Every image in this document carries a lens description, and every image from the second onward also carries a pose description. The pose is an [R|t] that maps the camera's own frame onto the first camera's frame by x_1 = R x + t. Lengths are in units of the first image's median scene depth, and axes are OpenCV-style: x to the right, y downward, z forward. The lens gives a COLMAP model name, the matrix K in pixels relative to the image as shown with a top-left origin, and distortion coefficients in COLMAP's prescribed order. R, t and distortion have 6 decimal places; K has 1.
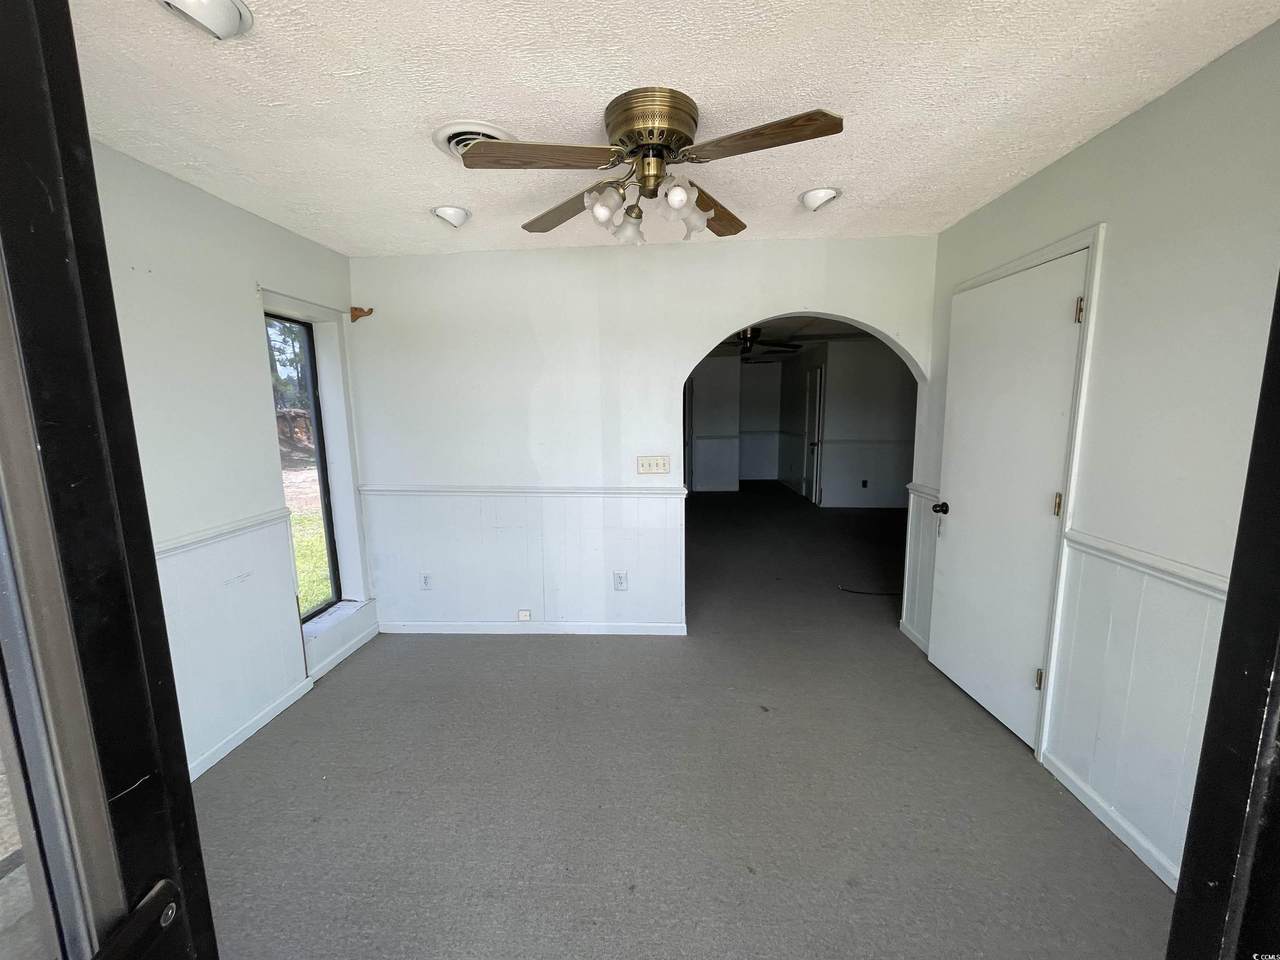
lens RADIAL K [[513.2, 0, 635.6], [0, 513.2, 482.6], [0, 0, 1]] dist [-0.001707, -0.000191]
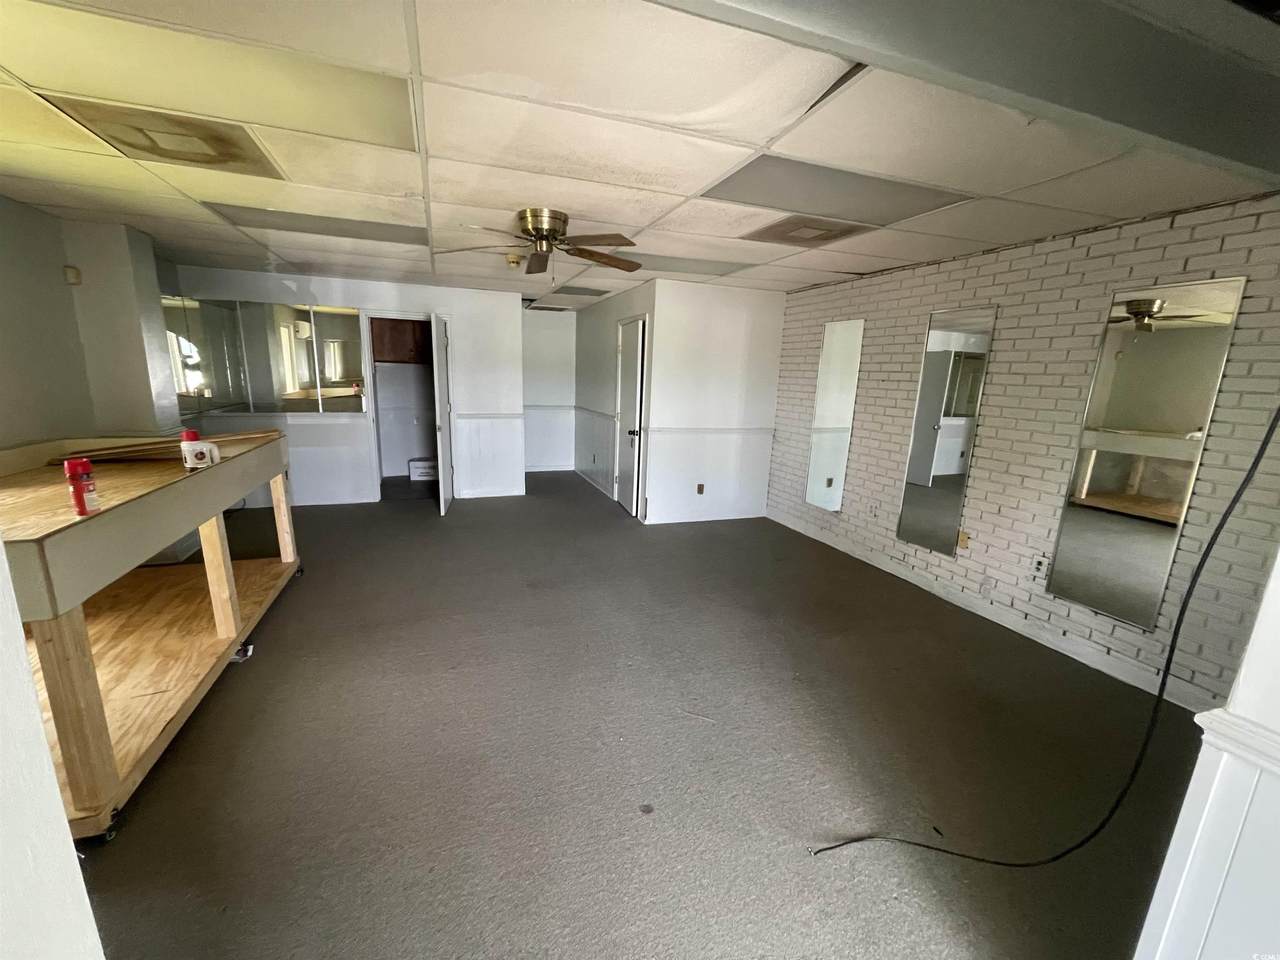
lens RADIAL K [[513.2, 0, 635.4], [0, 513.2, 485.3], [0, 0, 1]] dist [-0.001707, -0.000191]
pose [[0.912863, -0.042187, 0.406080, 0.057440], [0.010214, 0.996695, 0.080584, -0.050726], [-0.408138, -0.069415, 0.910278, 0.315382]]
